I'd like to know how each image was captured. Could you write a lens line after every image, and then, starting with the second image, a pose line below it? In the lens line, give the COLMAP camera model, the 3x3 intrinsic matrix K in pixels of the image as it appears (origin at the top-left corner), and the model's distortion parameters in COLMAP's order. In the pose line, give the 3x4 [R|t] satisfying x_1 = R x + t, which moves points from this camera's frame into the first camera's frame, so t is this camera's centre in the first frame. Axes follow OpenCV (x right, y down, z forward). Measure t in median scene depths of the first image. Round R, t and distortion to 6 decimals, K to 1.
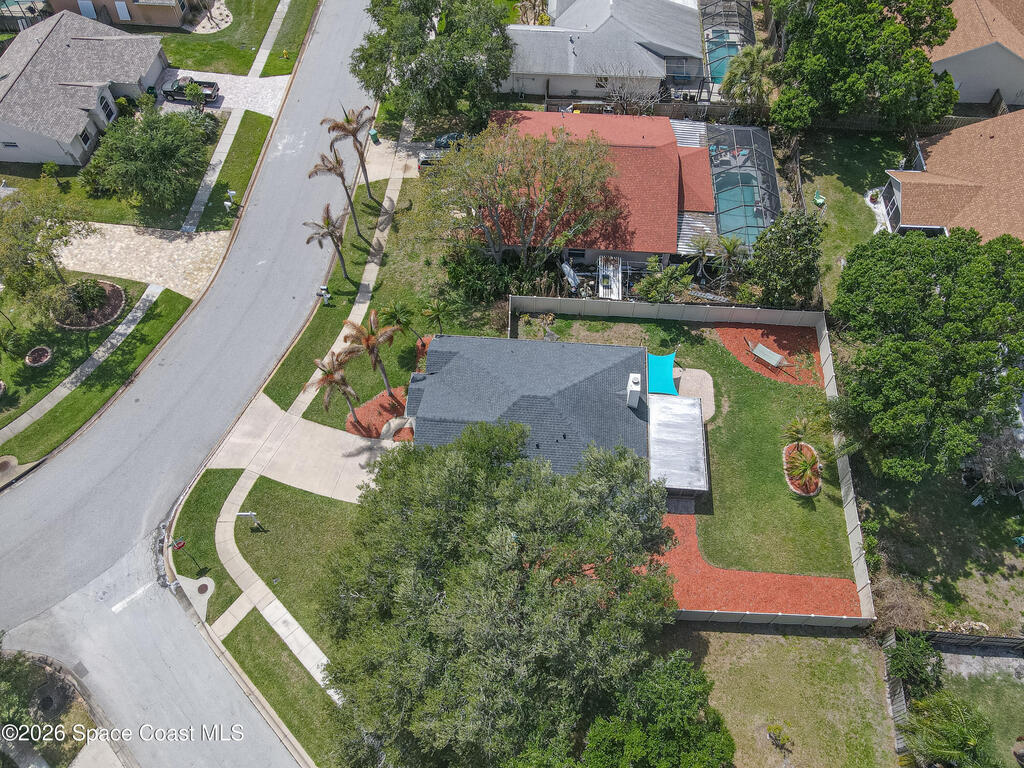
lens RADIAL K [[748.8, 0, 511.7], [0, 748.8, 381.9], [0, 0, 1]] dist [0.007731, 0.011486]
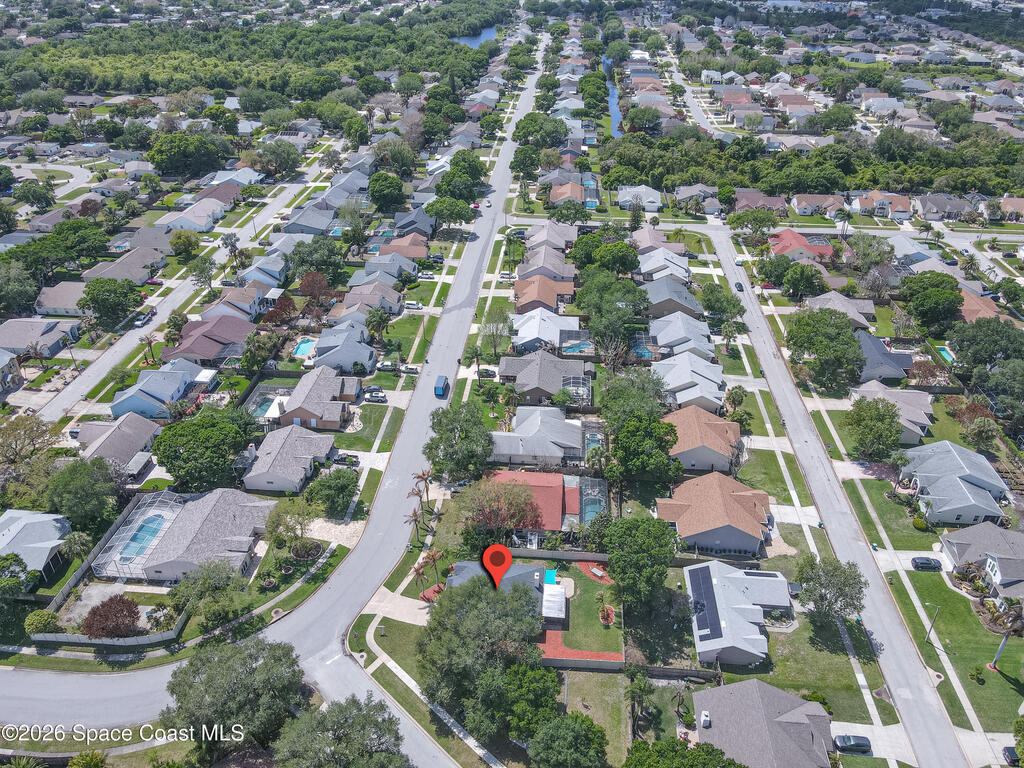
lens RADIAL K [[748.8, 0, 510.4], [0, 748.8, 400.1], [0, 0, 1]] dist [0.007731, 0.011486]
pose [[0.999924, 0.012284, 0.000694, 0.056532], [-0.010977, 0.916180, -0.400617, 0.407641], [-0.005557, 0.400579, 0.916245, -1.353305]]
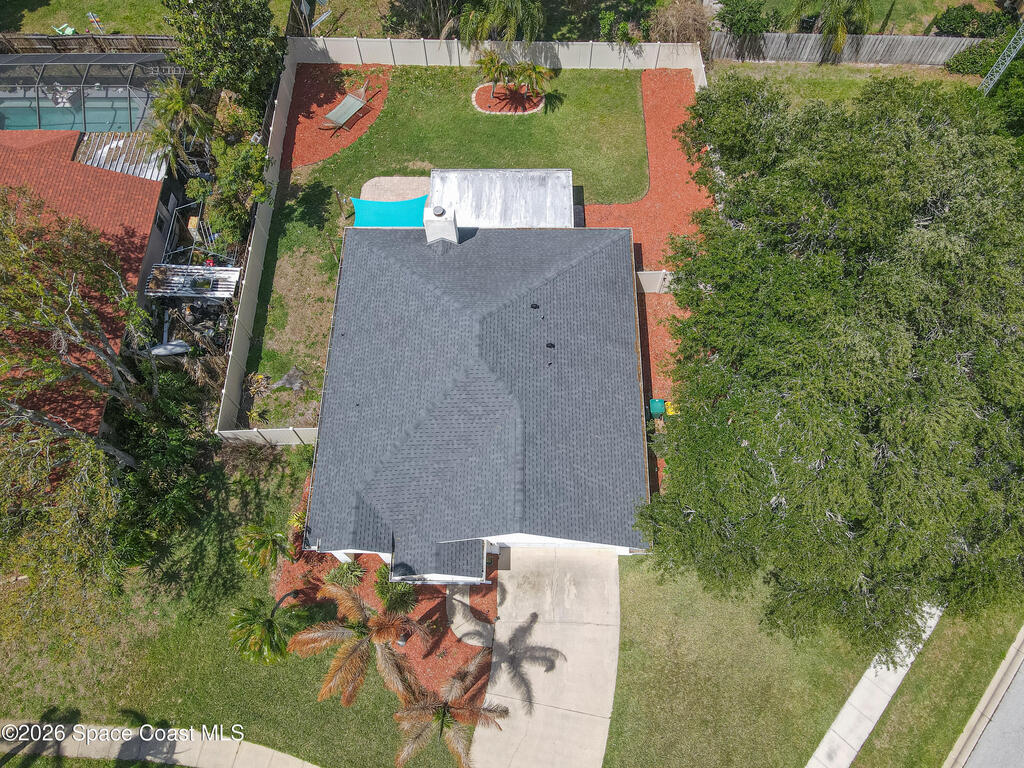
lens RADIAL K [[748.8, 0, 512.3], [0, 748.8, 379.2], [0, 0, 1]] dist [0.007731, 0.011486]
pose [[-0.065191, -0.902431, 0.425874, -0.218544], [0.842035, 0.179266, 0.508763, -0.220755], [-0.535469, 0.391768, 0.748192, 0.450360]]
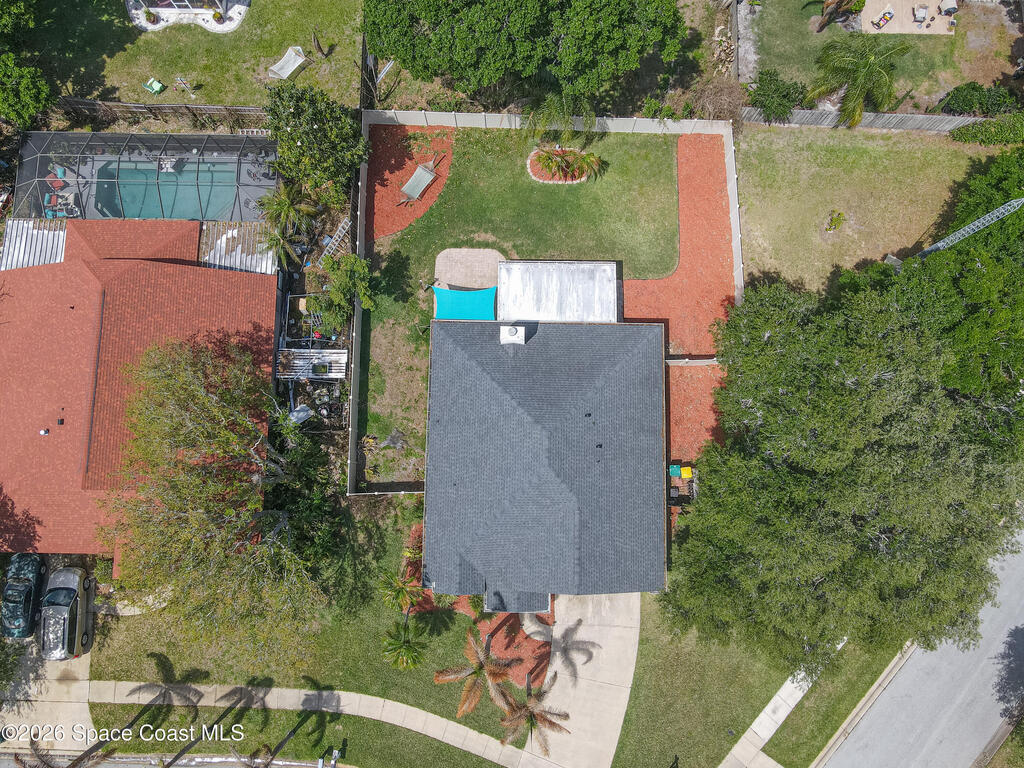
lens RADIAL K [[748.8, 0, 511.7], [0, 748.8, 380.2], [0, 0, 1]] dist [0.007731, 0.011486]
pose [[-0.060468, -0.986934, 0.149347, -0.011329], [0.839062, 0.030786, 0.543165, -0.389195], [-0.540666, 0.158155, 0.826237, 0.272311]]
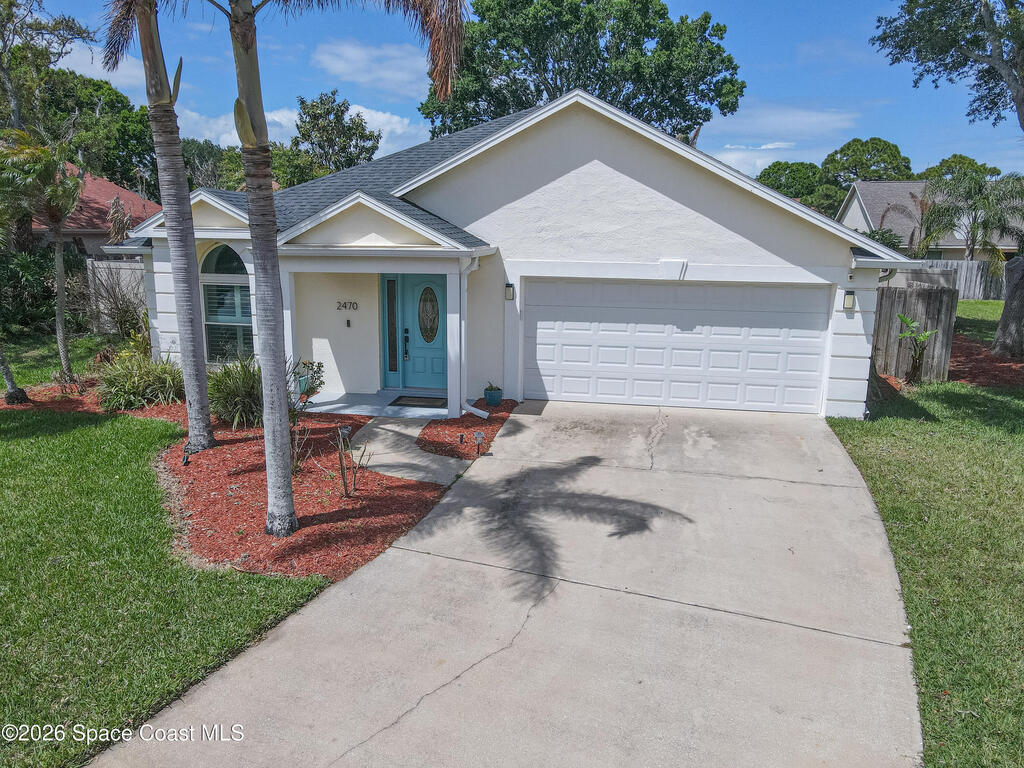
lens RADIAL K [[748.8, 0, 517.7], [0, 748.8, 389.1], [0, 0, 1]] dist [0.007731, 0.011486]
pose [[0.105098, -0.212663, 0.971457, -0.318345], [0.824944, 0.564175, 0.034257, 0.064144], [-0.555357, 0.797797, 0.234729, 0.862600]]
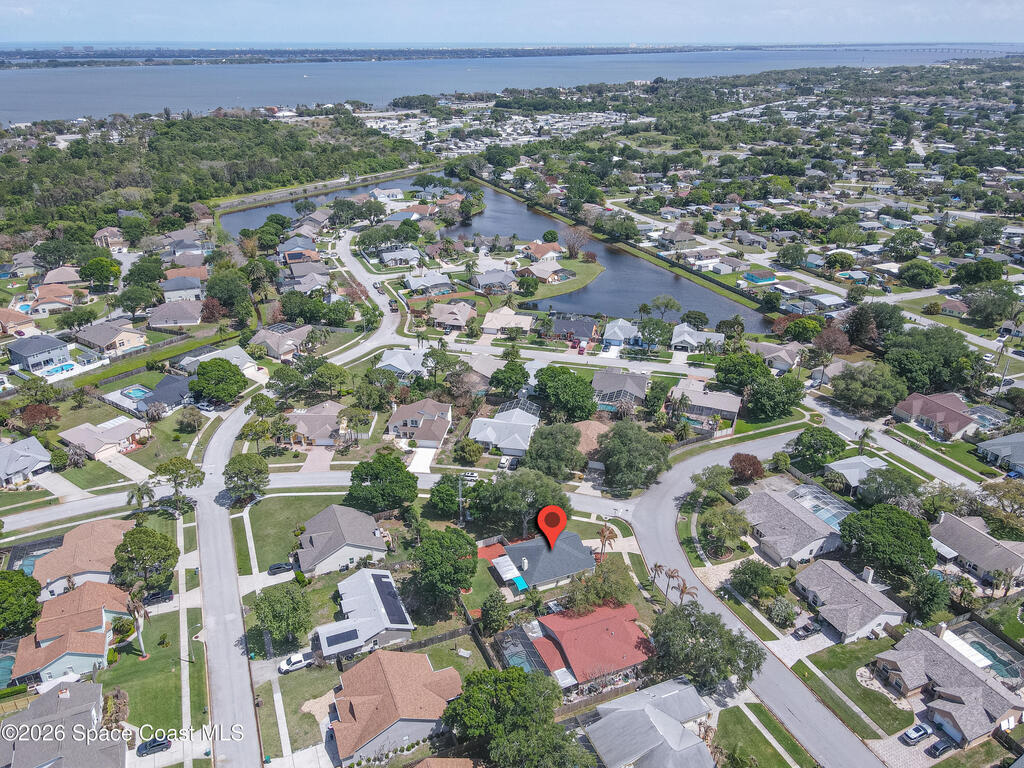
lens RADIAL K [[748.8, 0, 512.3], [0, 748.8, 386.3], [0, 0, 1]] dist [0.007731, 0.011486]
pose [[-0.887473, 0.202483, -0.413995, 1.152859], [-0.379731, 0.187741, 0.905846, -2.497186], [0.261142, 0.961121, -0.089726, 0.495228]]
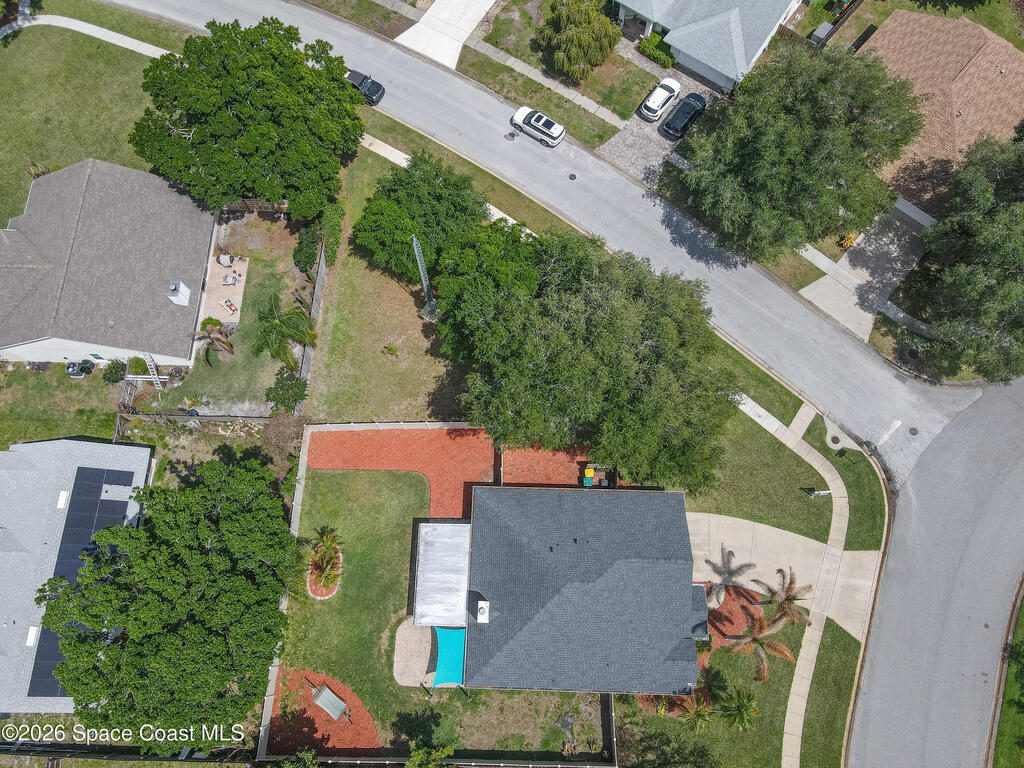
lens RADIAL K [[748.8, 0, 511.4], [0, 748.8, 379.9], [0, 0, 1]] dist [0.007731, 0.011486]
pose [[-0.998616, 0.052563, 0.001632, 0.092974], [-0.030822, -0.610154, 0.791683, -0.518949], [0.042609, 0.790537, 0.610930, 0.124665]]
